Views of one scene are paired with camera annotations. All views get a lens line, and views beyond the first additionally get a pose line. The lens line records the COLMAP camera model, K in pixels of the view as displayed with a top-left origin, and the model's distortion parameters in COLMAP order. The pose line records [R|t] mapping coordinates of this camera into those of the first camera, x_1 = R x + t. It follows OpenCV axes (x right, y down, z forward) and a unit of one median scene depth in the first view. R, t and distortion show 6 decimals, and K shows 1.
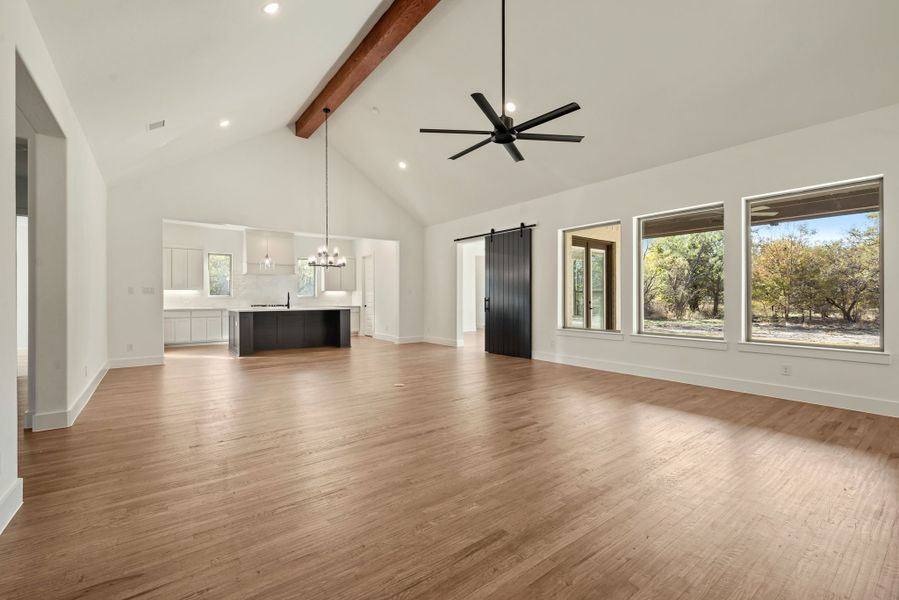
lens RADIAL K [[382.6, 0, 456.1], [0, 382.6, 298.5], [0, 0, 1]] dist [-0.011881, -0.000145]
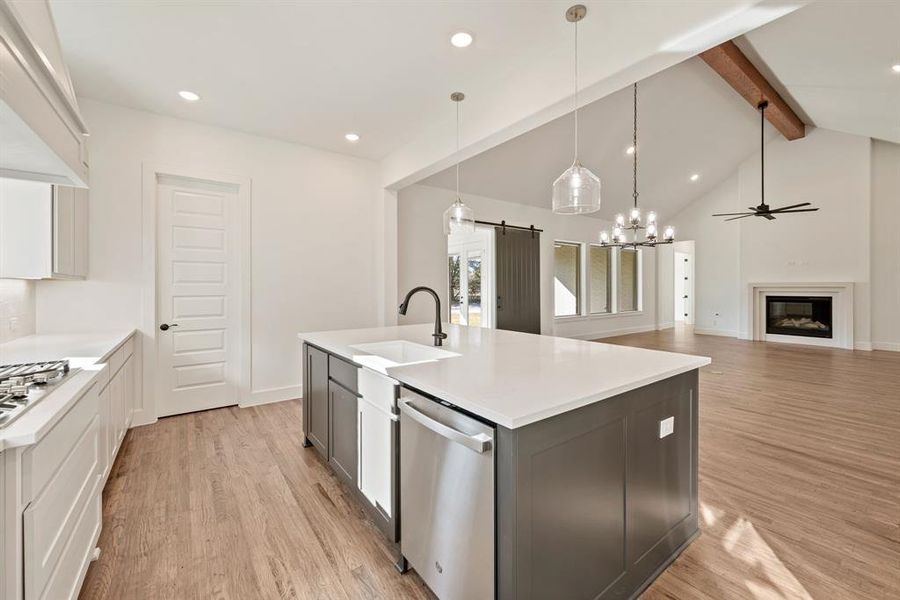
lens RADIAL K [[359.6, 0, 446.0], [0, 359.6, 286.5], [0, 0, 1]] dist [0.002288, 0.001072]
pose [[0.050620, 0.002880, 0.998714, -0.739522], [0.005400, 0.999980, -0.003158, -0.018256], [-0.998703, 0.005553, 0.050603, 1.026815]]
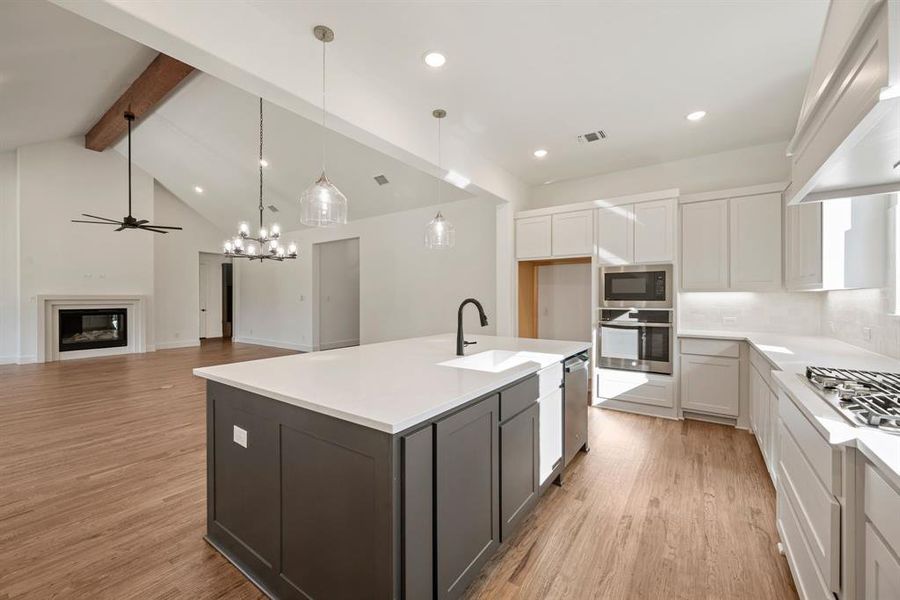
lens RADIAL K [[359.6, 0, 456.3], [0, 359.6, 298.3], [0, 0, 1]] dist [0.002288, 0.001072]
pose [[-0.958871, 0.002949, -0.283826, -0.384453], [0.002080, 0.999992, 0.003362, -0.019569], [0.283833, 0.002633, -0.958870, 1.316858]]
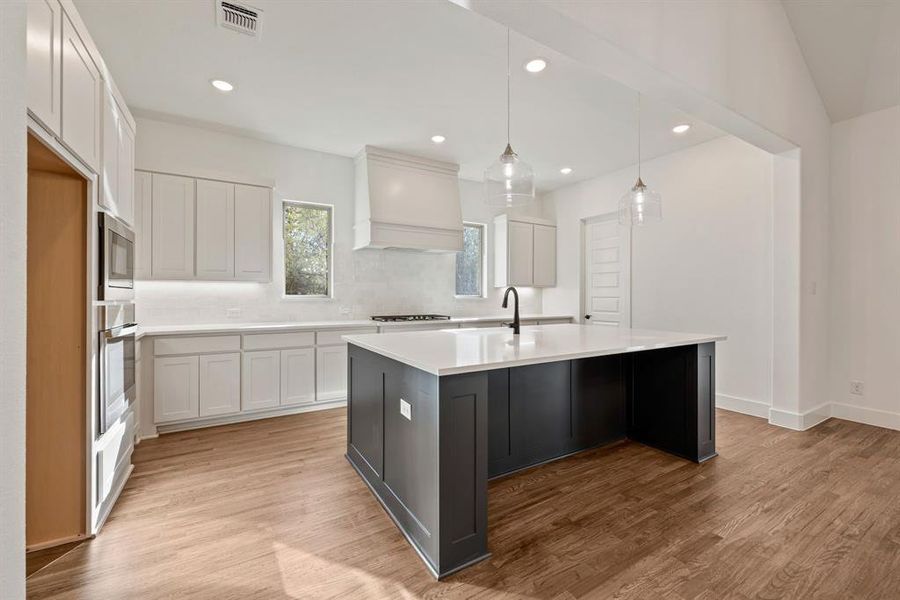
lens RADIAL K [[383.0, 0, 511.8], [0, 383.0, 300.5], [0, 0, 1]] dist [-0.011881, -0.000145]
pose [[0.999897, 0.003312, -0.013963, -0.455961], [-0.003254, 0.999986, 0.004158, -0.006105], [0.013976, -0.004113, 0.999894, 0.678796]]
